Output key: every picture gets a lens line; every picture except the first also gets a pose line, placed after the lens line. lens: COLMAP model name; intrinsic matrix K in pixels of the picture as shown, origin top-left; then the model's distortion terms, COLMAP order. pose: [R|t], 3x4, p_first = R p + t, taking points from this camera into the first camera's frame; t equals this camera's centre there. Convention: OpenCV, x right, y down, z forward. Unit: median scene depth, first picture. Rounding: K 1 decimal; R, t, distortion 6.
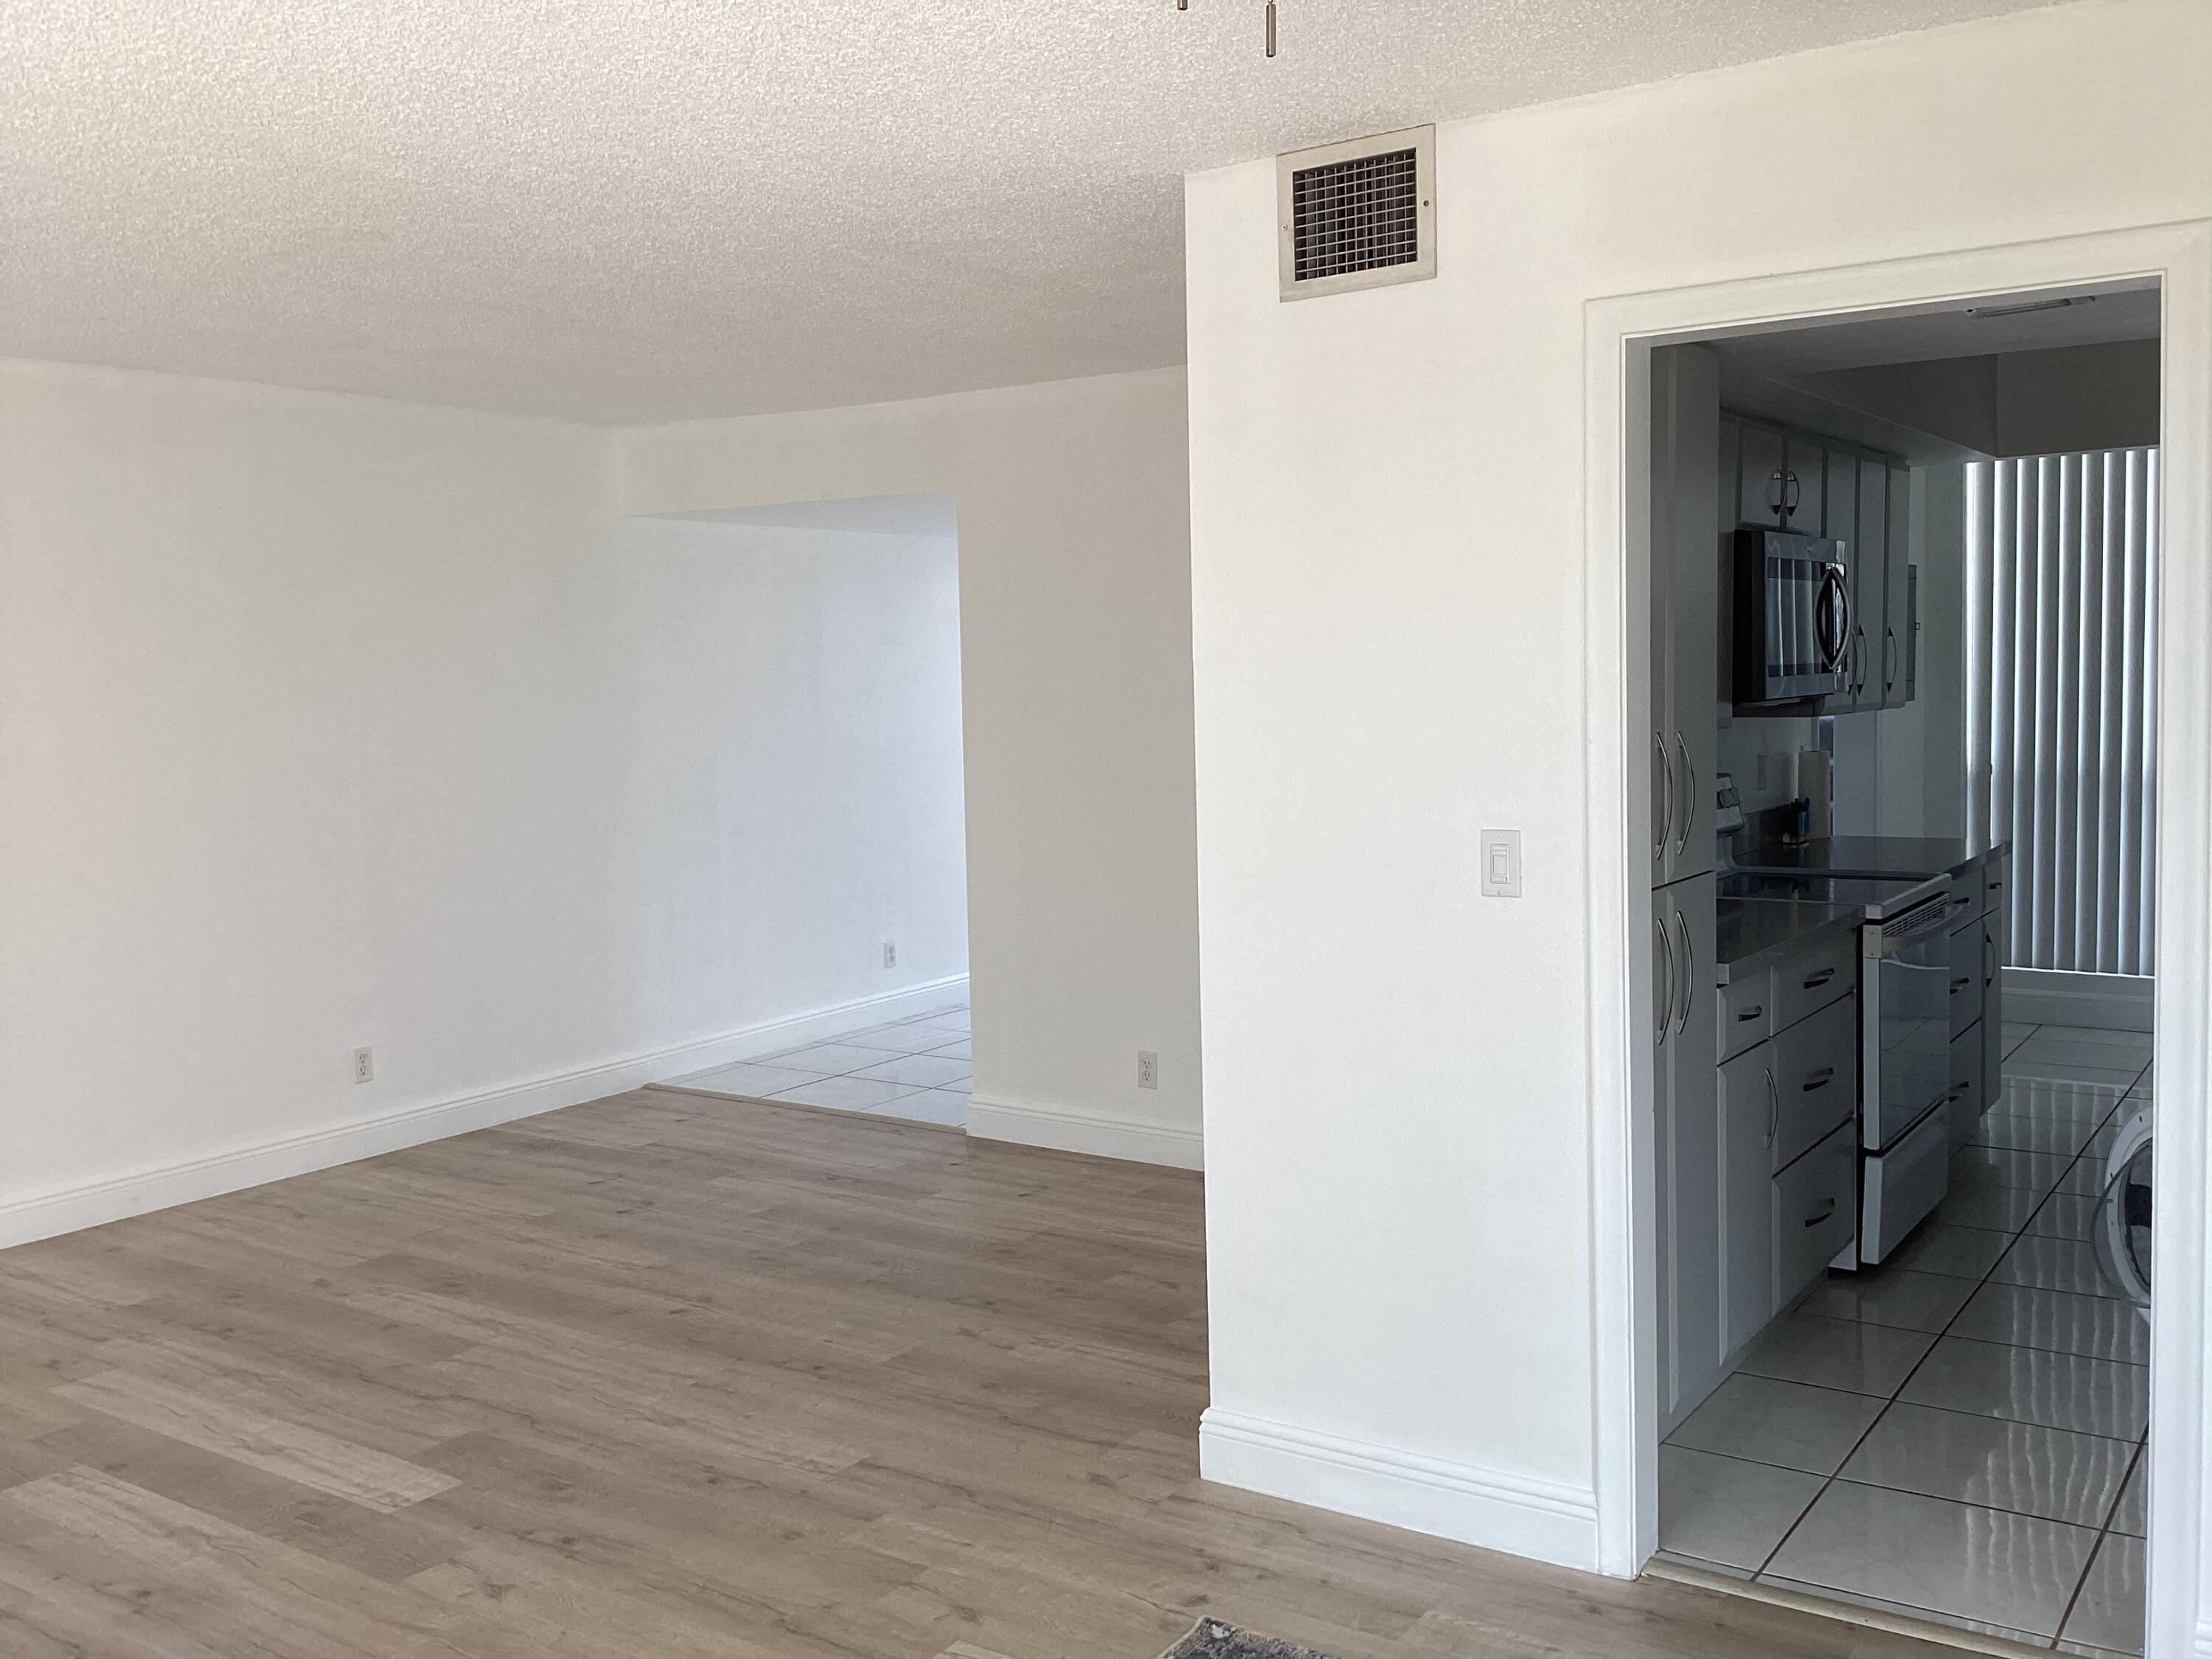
lens RADIAL K [[1996.6, 0, 1106.5], [0, 1996.6, 821.8], [0, 0, 1]] dist [0.075107, -0.142429]
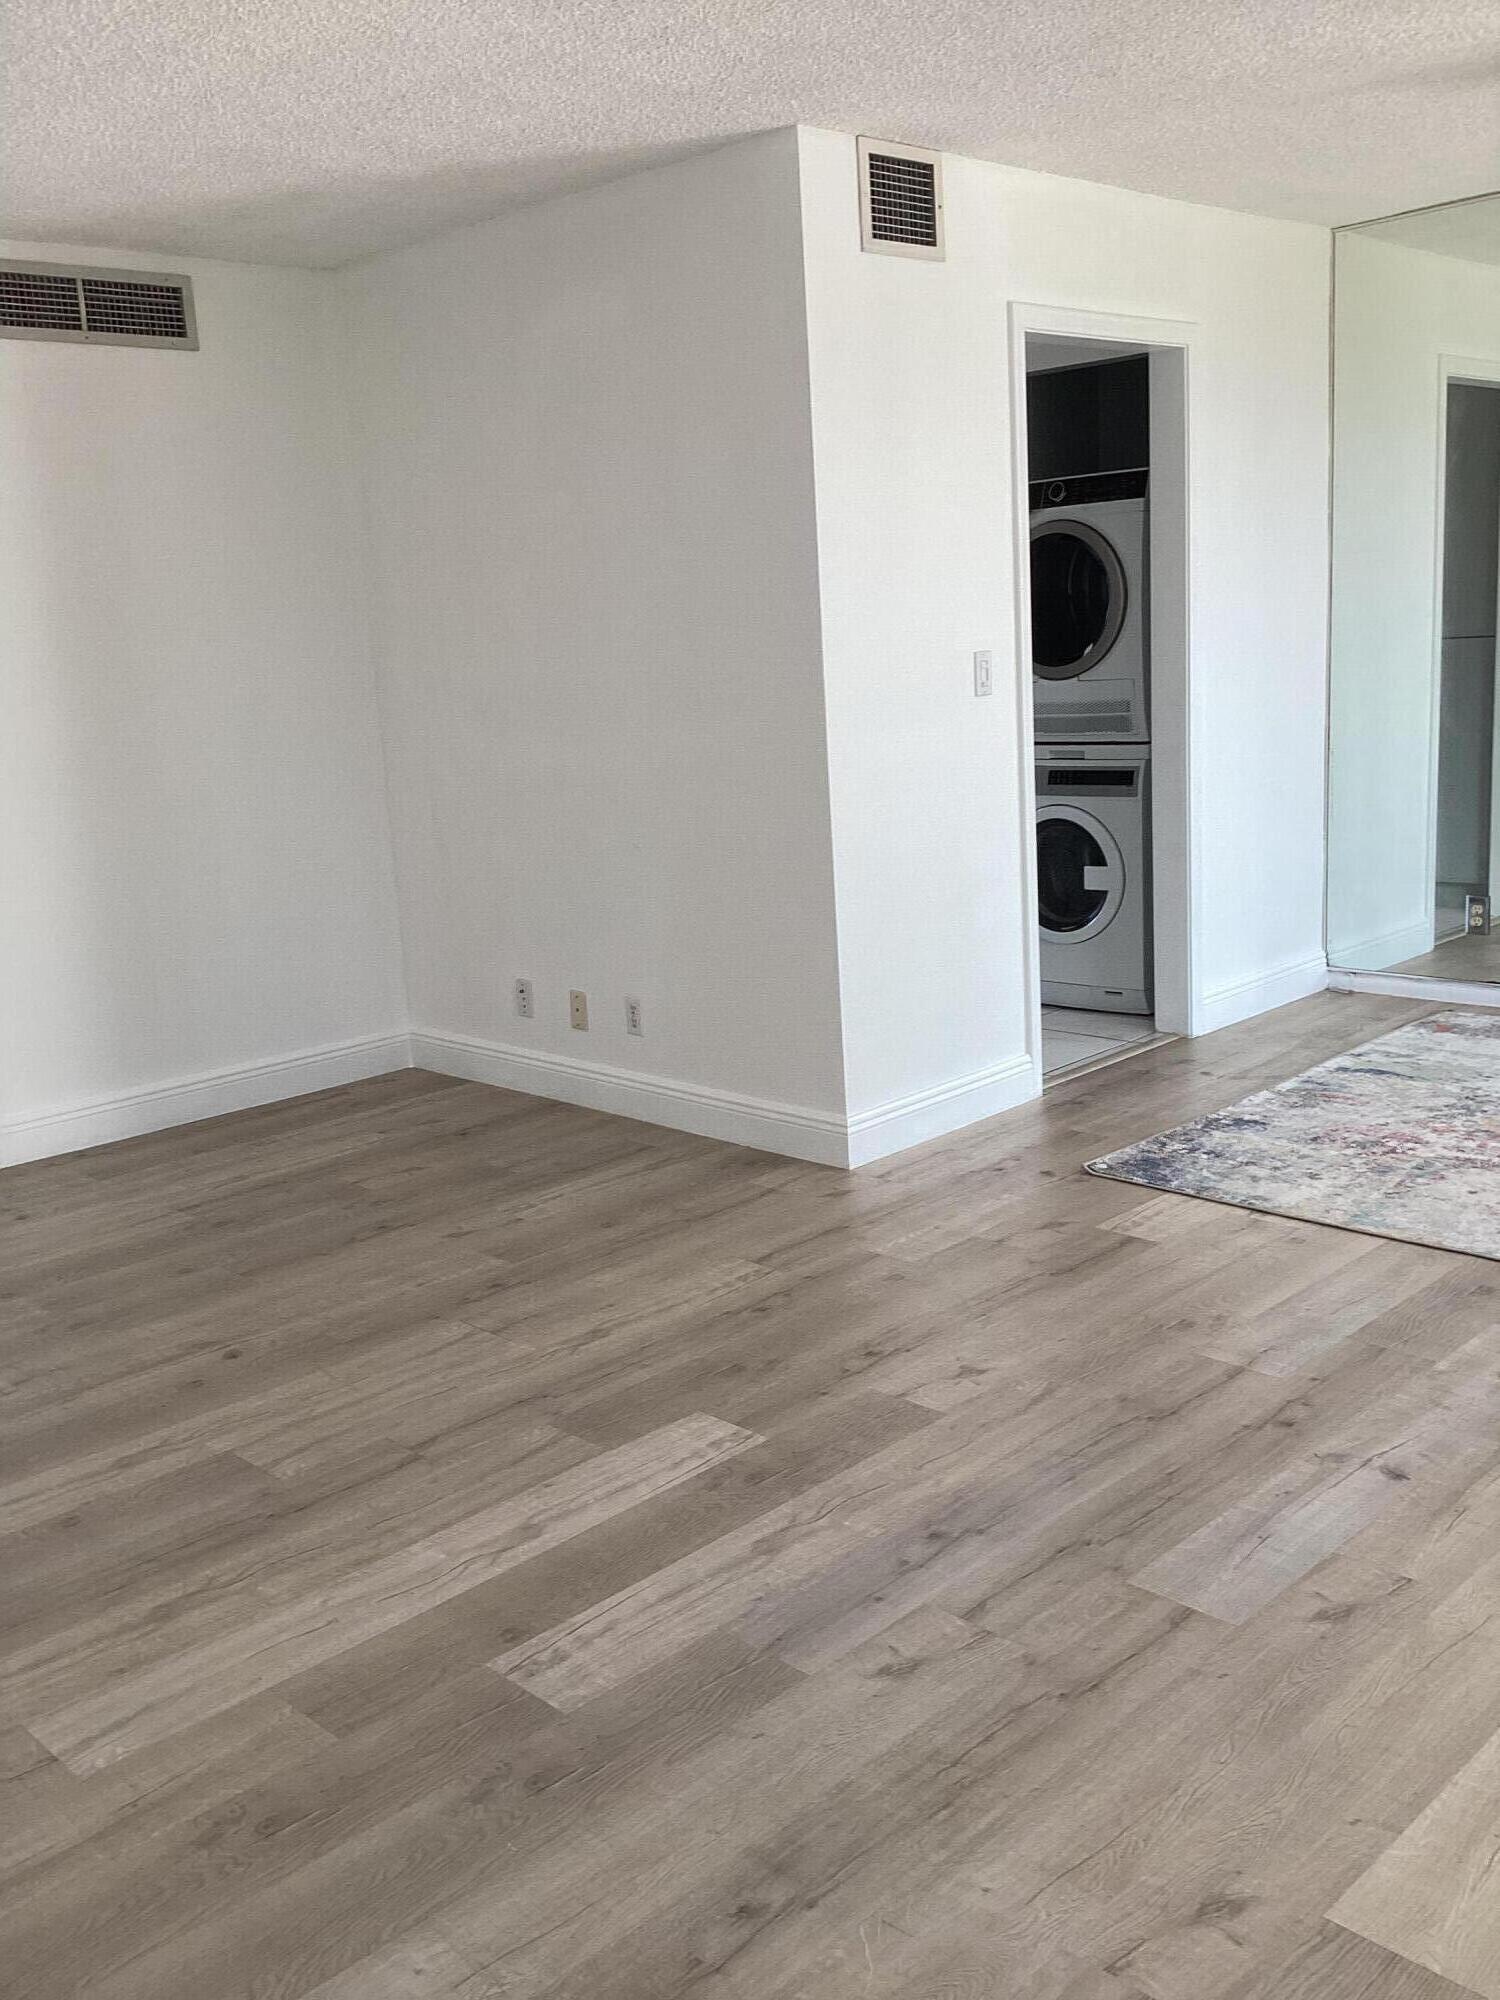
lens RADIAL K [[1797.1, 0, 752.0], [0, 1797.1, 1009.6], [0, 0, 1]] dist [0.111627, -0.206860]
pose [[0.188879, -0.192190, 0.963010, -0.923261], [0.131347, 0.976794, 0.169179, 0.012002], [-0.973177, 0.094533, 0.209739, 0.681022]]
